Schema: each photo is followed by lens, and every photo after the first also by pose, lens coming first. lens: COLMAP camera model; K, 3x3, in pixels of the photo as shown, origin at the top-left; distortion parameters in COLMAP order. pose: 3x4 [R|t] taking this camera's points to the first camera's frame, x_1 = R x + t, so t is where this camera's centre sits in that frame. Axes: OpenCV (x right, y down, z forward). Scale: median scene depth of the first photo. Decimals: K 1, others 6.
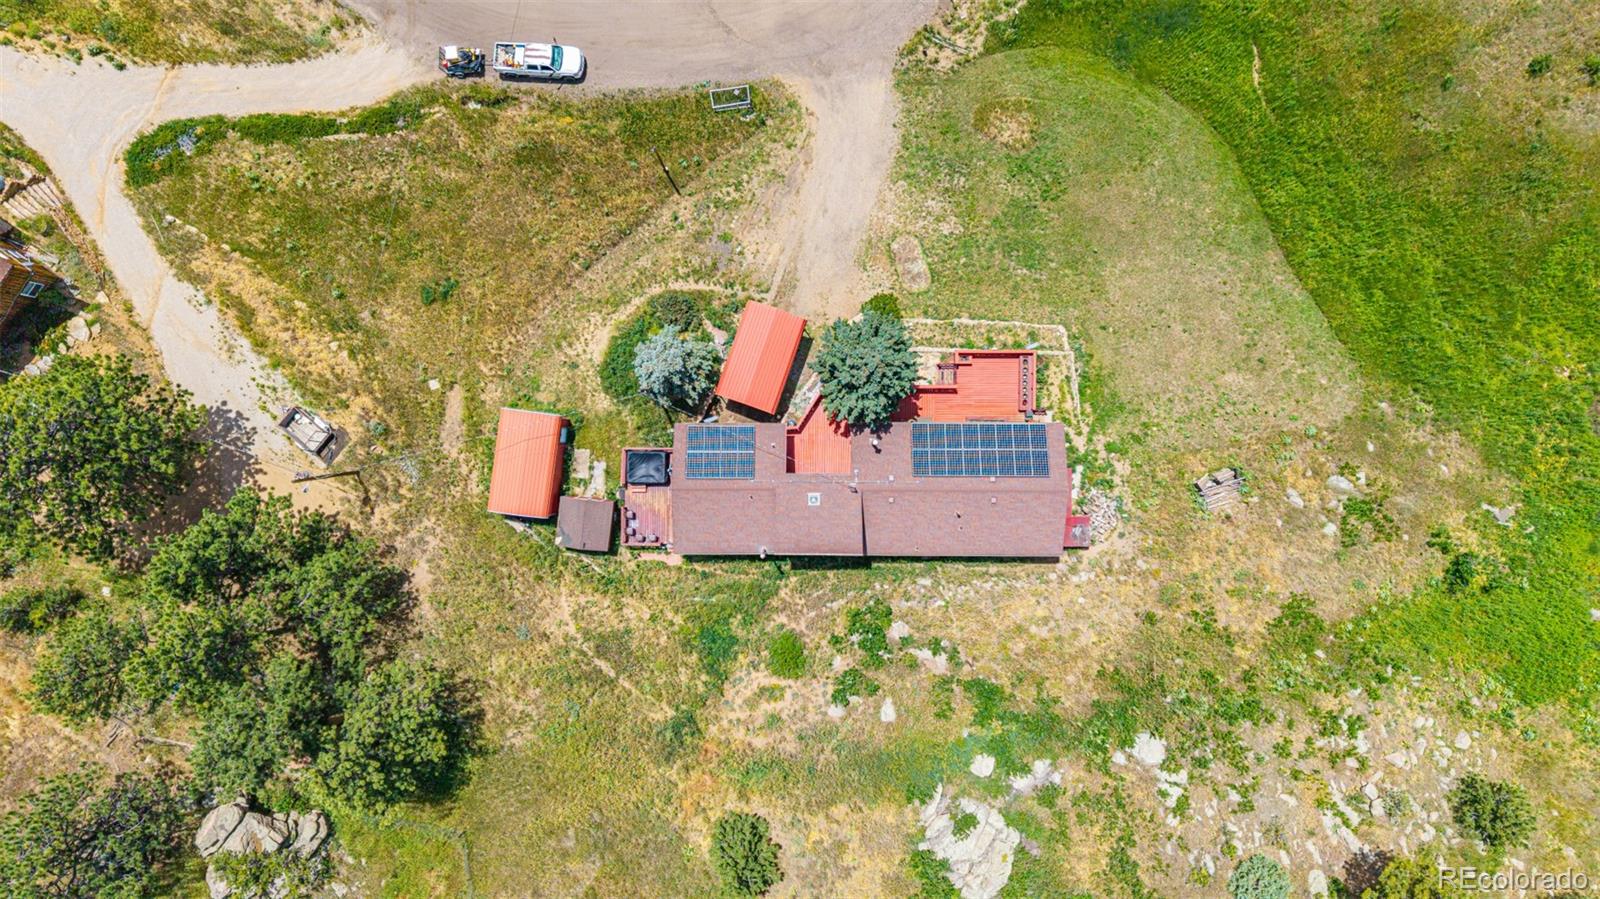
lens RADIAL K [[1086.8, 0, 800.0], [0, 1086.8, 449.5], [0, 0, 1]] dist [0.009879, 0.004776]
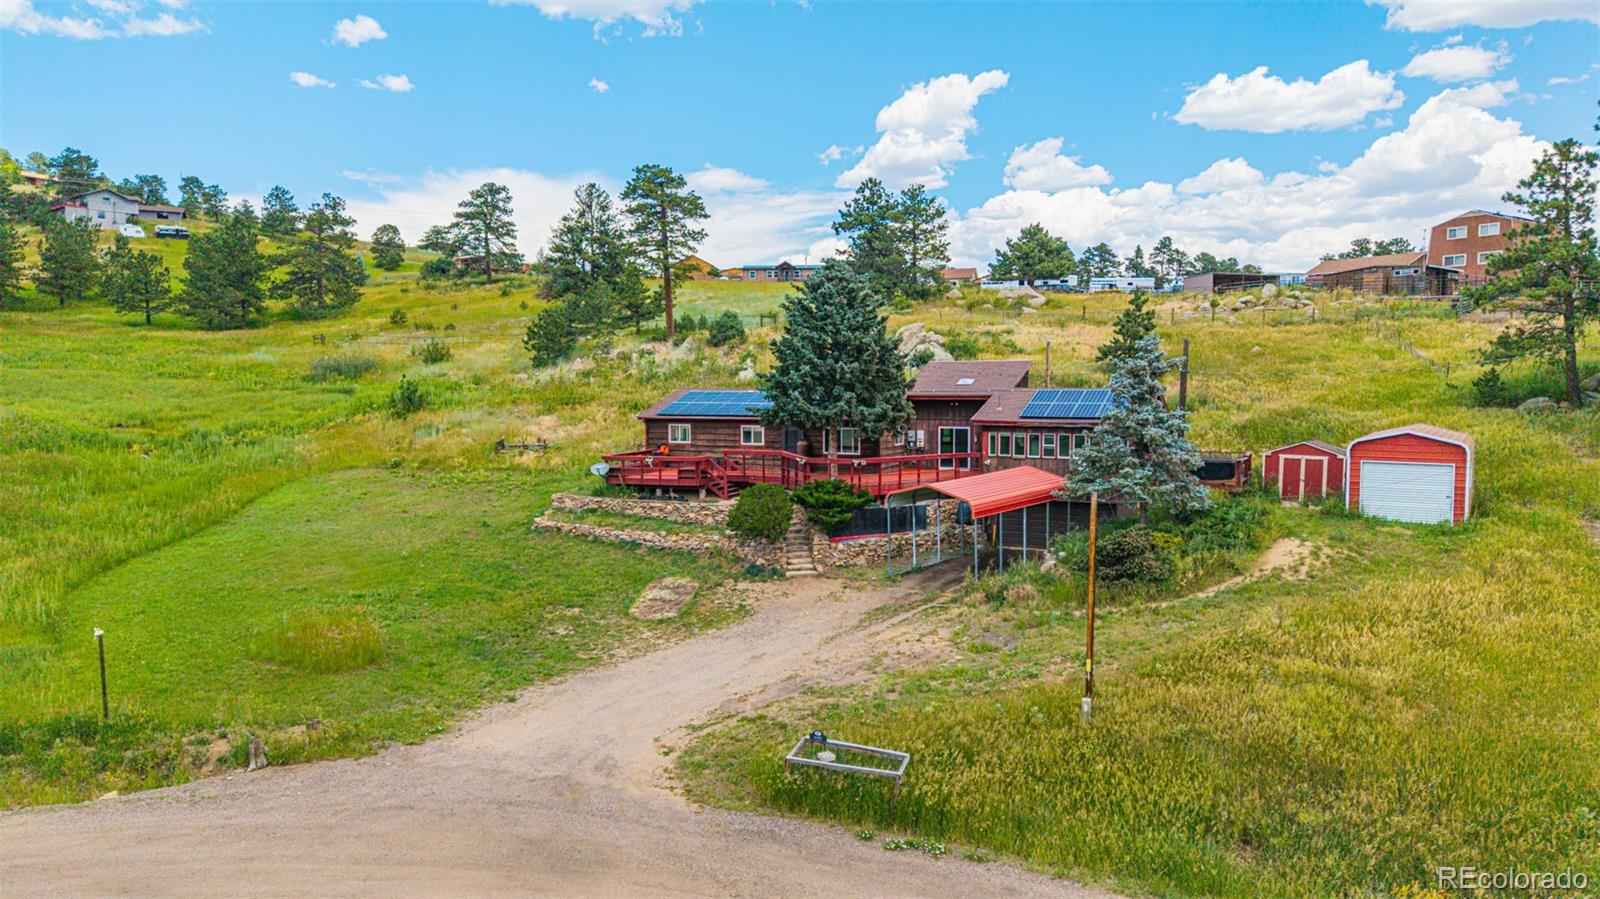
lens RADIAL K [[1064.2, 0, 802.5], [0, 1064.2, 452.2], [0, 0, 1]] dist [0.064228, -0.088607]
pose [[-0.902172, -0.029072, 0.430395, -0.198423], [0.431369, -0.055060, 0.900494, -0.650938], [-0.002482, 0.998060, 0.062214, 0.935495]]
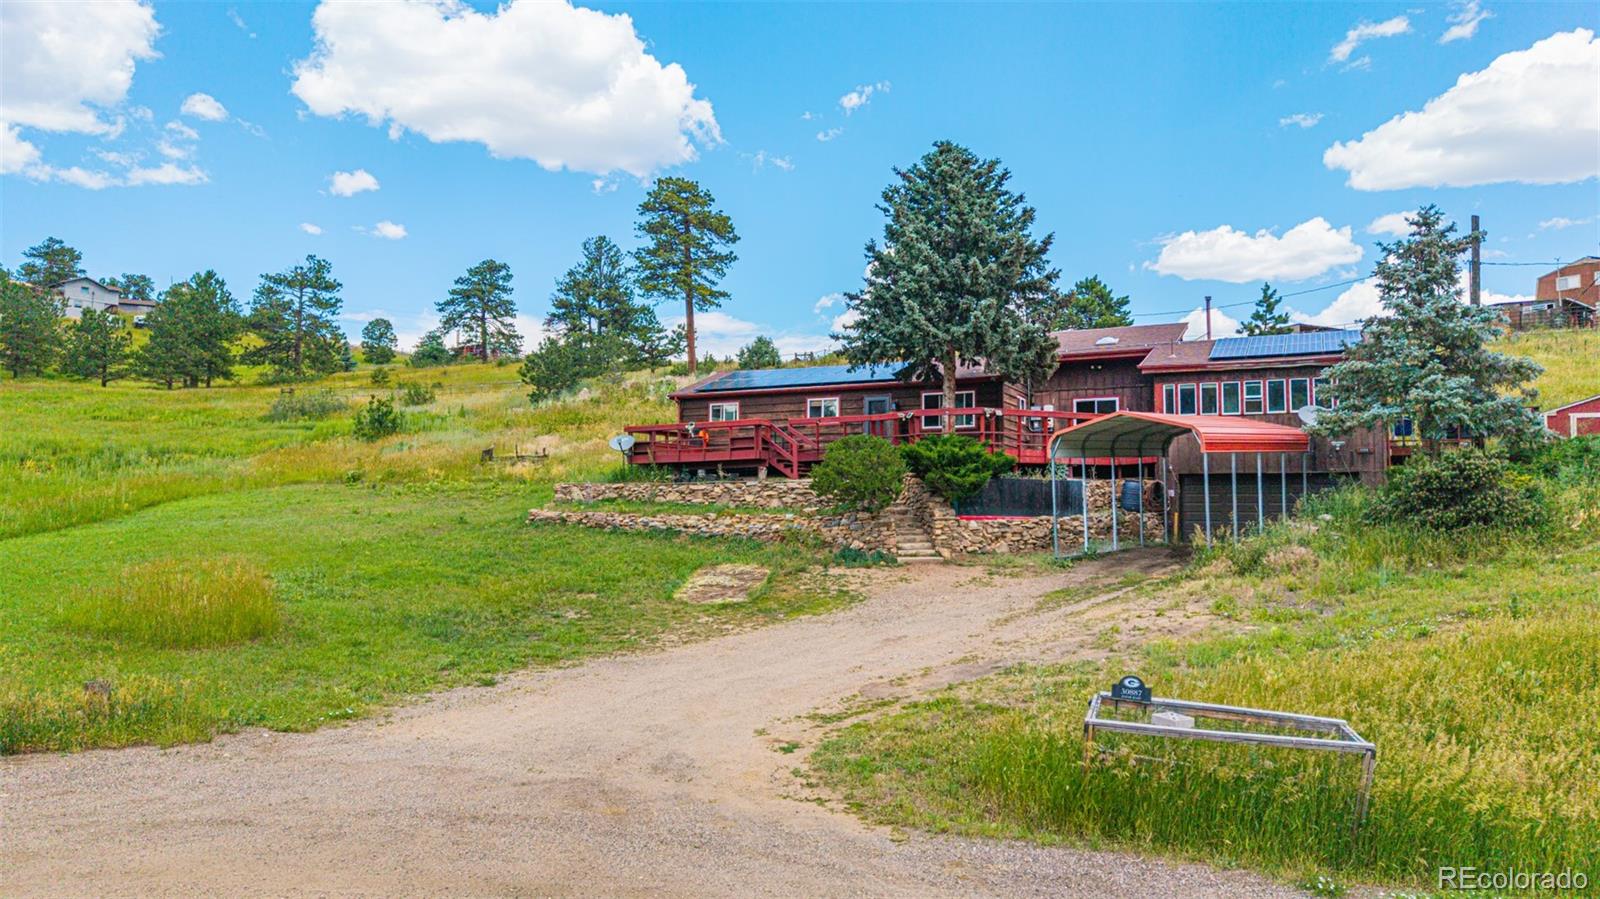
lens RADIAL K [[1068.8, 0, 799.1], [0, 1068.8, 455.9], [0, 0, 1]] dist [0.078018, -0.111016]
pose [[-0.903666, 0.018939, 0.427818, -0.078844], [0.428139, 0.061379, 0.901626, -0.511200], [-0.009183, 0.997935, -0.063575, 1.026538]]
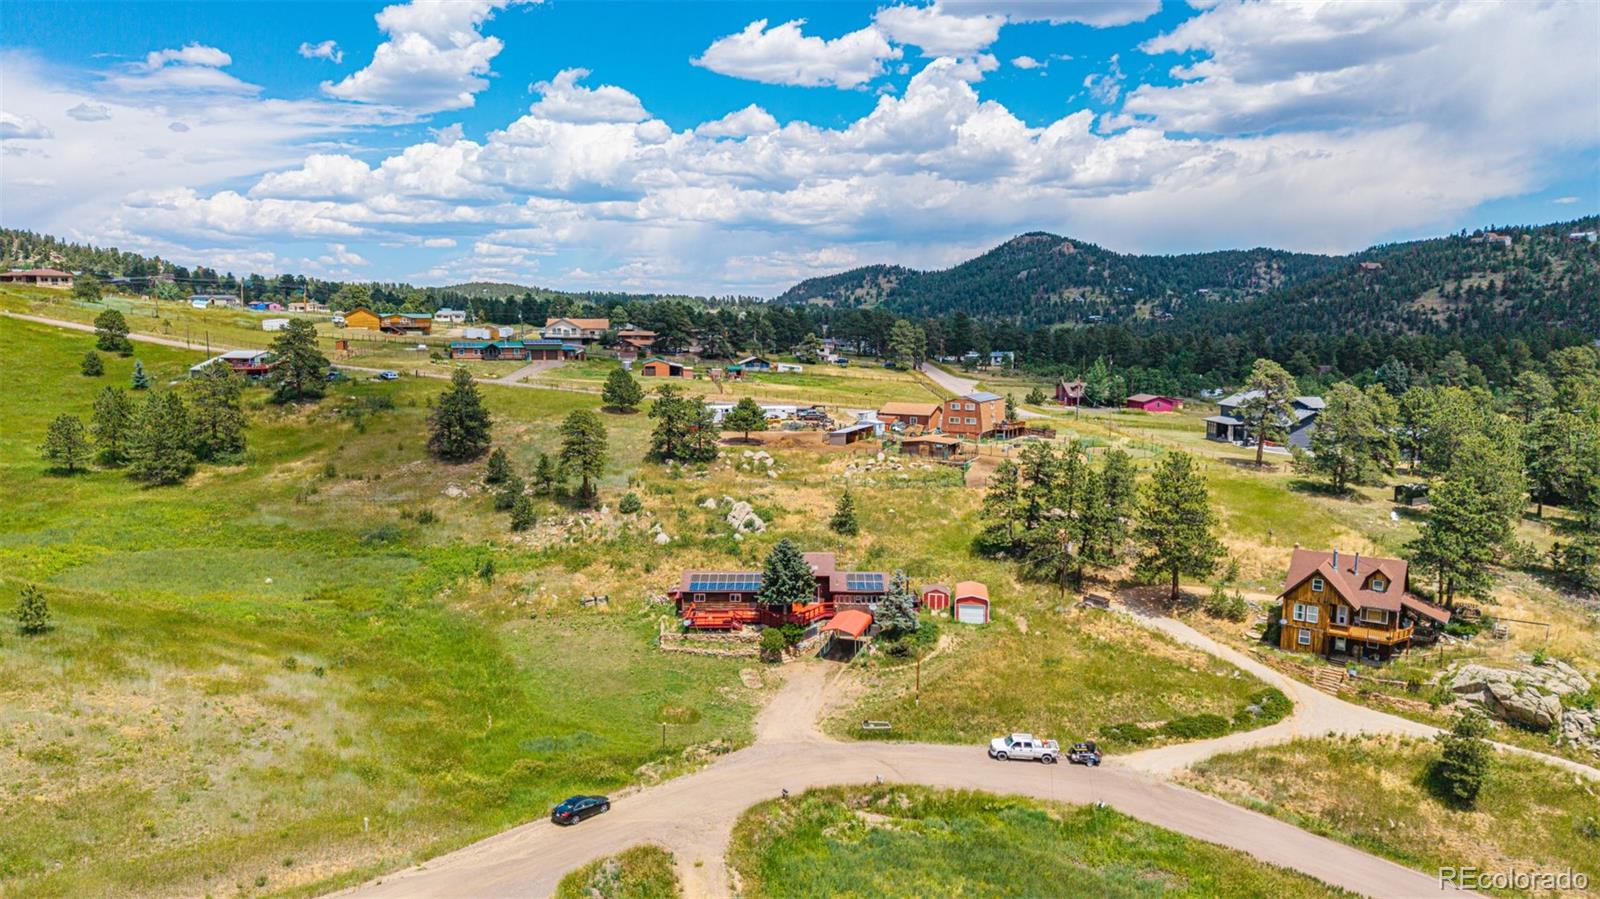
lens RADIAL K [[1064.2, 0, 802.5], [0, 1064.2, 452.2], [0, 0, 1]] dist [0.064228, -0.088607]
pose [[-0.999977, -0.006253, 0.002489, 0.030213], [0.003231, -0.121630, 0.992570, -1.707657], [-0.005903, 0.992556, 0.121648, 0.522120]]
